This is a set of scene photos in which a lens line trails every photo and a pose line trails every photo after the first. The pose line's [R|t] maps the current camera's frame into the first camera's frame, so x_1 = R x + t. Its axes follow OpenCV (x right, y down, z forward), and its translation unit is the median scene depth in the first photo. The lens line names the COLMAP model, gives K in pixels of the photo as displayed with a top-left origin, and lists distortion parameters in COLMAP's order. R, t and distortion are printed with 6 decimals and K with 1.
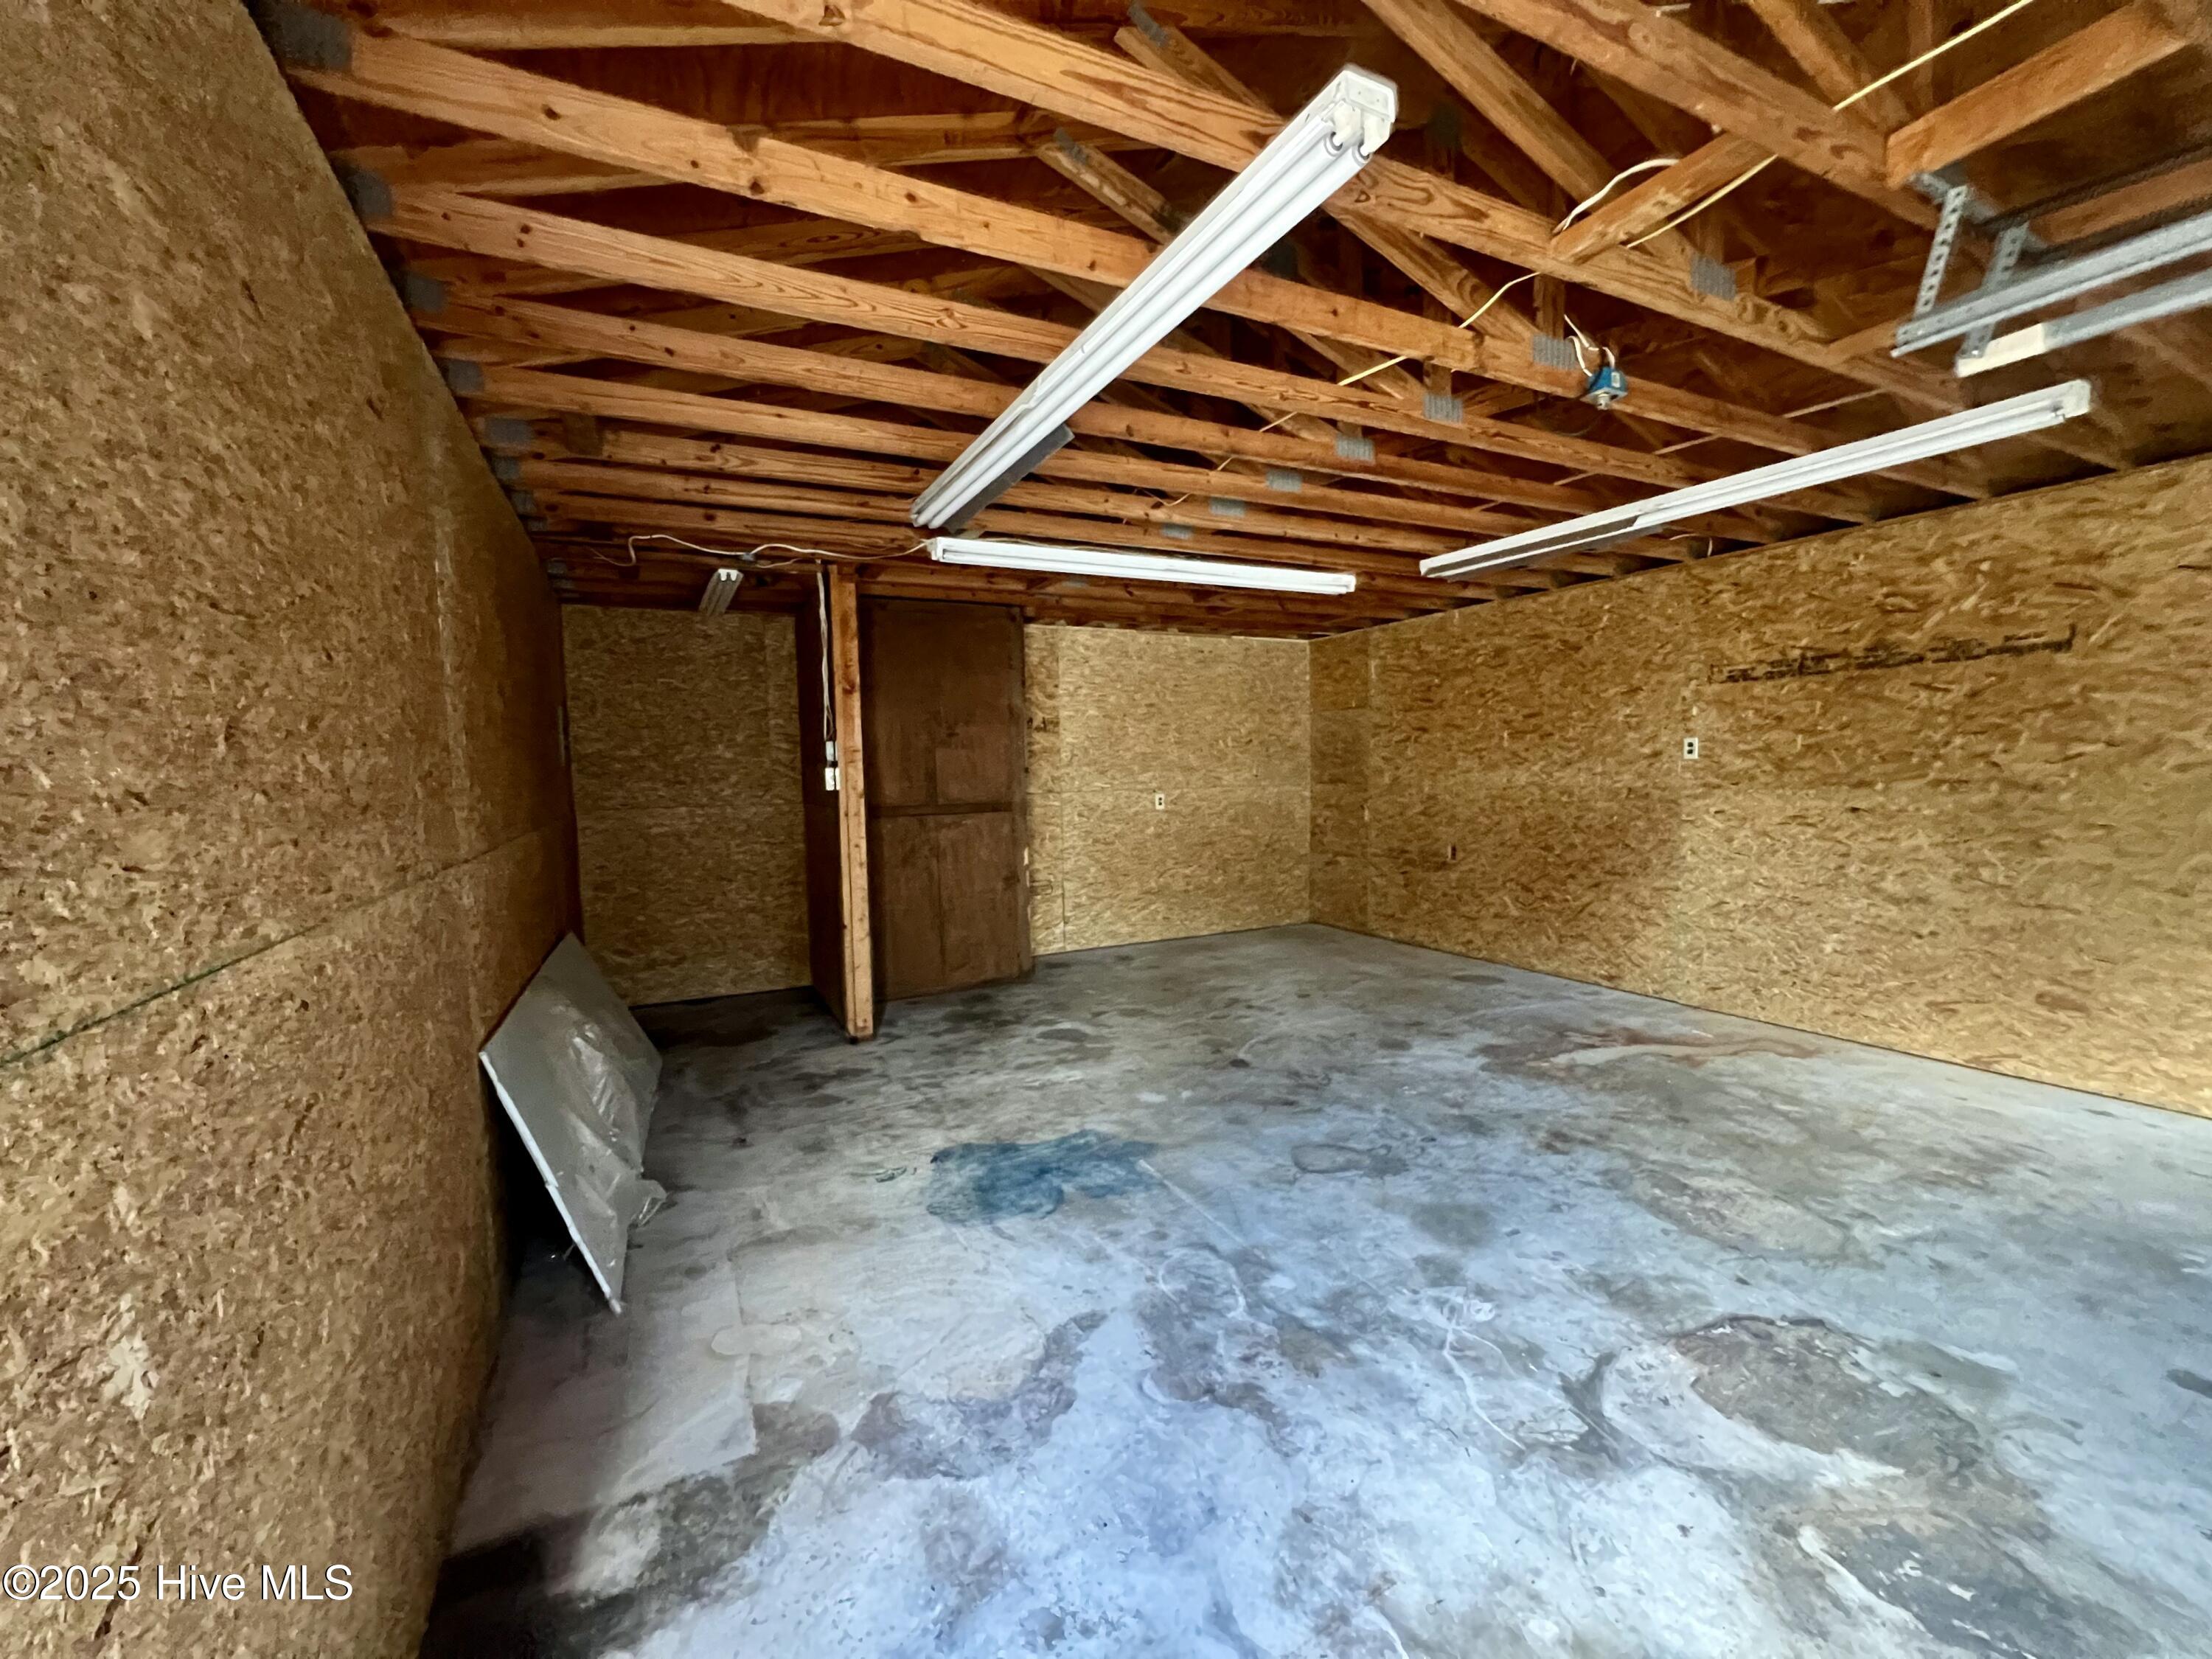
lens RADIAL K [[881.4, 0, 1104.6], [0, 881.4, 827.6], [0, 0, 1]] dist [-0.003397, 0.001794]
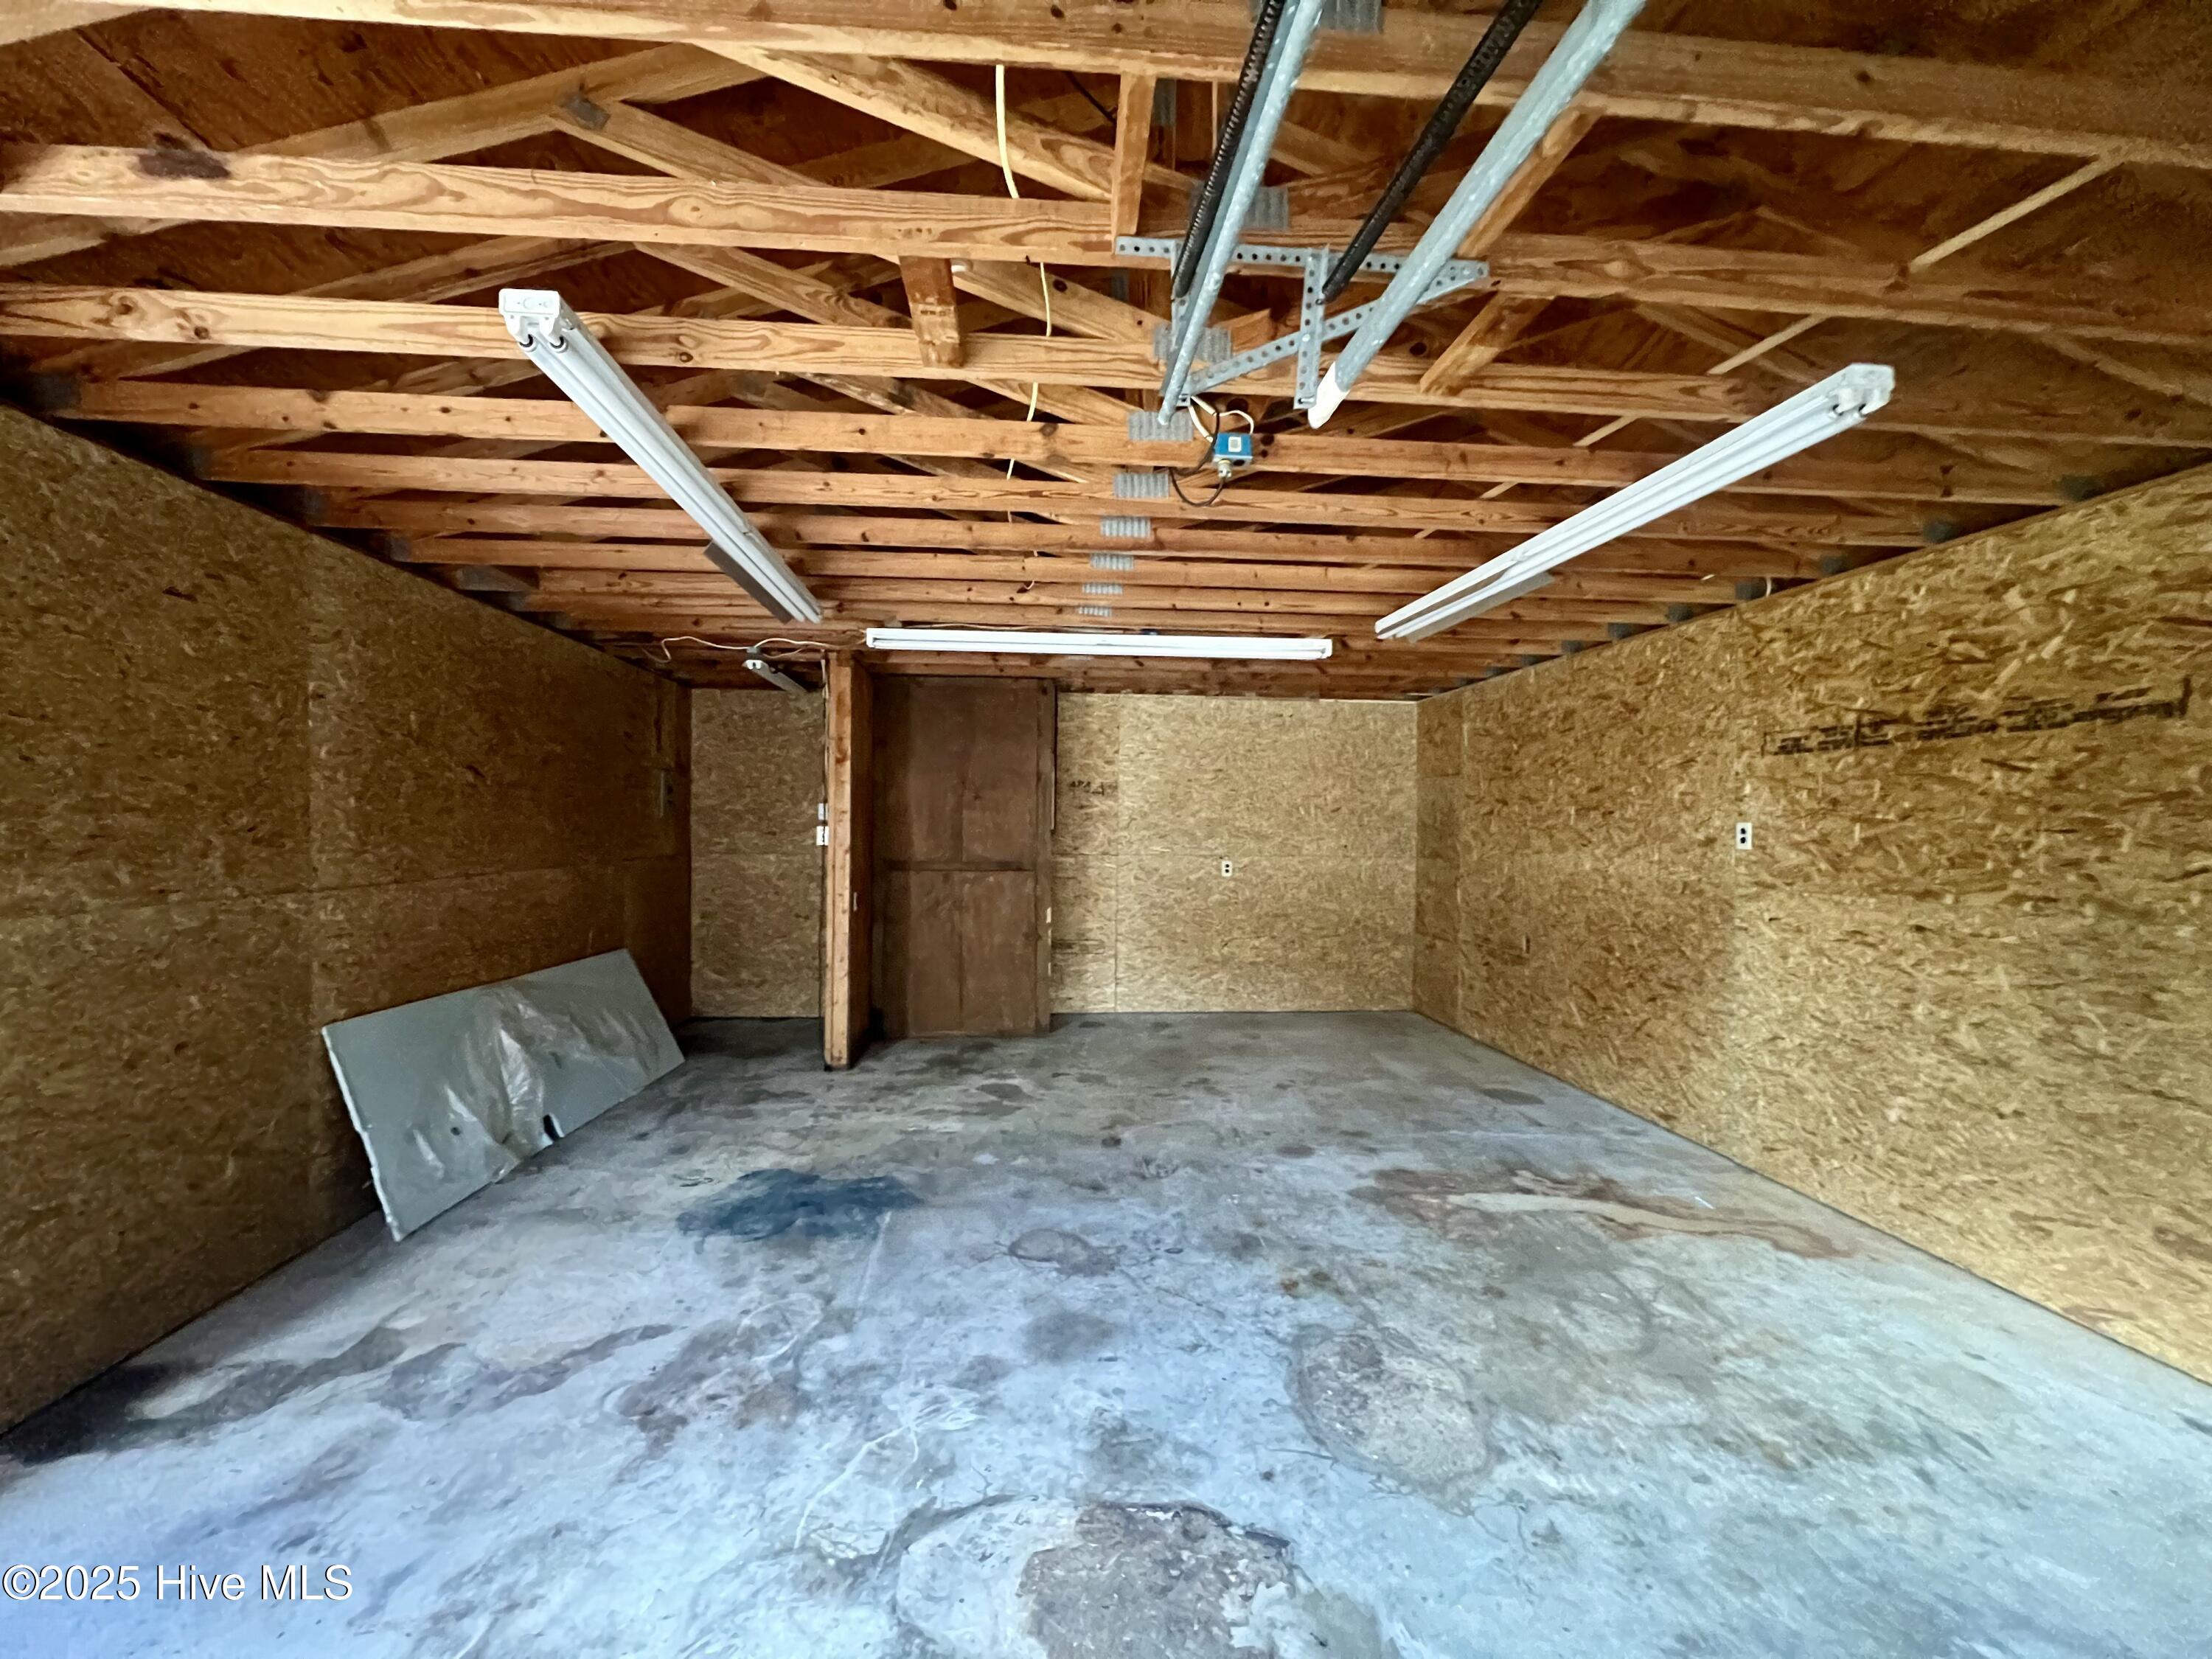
lens RADIAL K [[881.4, 0, 1107.8], [0, 881.4, 827.4], [0, 0, 1]] dist [-0.003397, 0.001794]
pose [[0.930889, 0.033153, -0.363795, 0.514893], [-0.055692, 0.997112, -0.051640, -0.030654], [0.361032, 0.068331, 0.930047, 0.069898]]
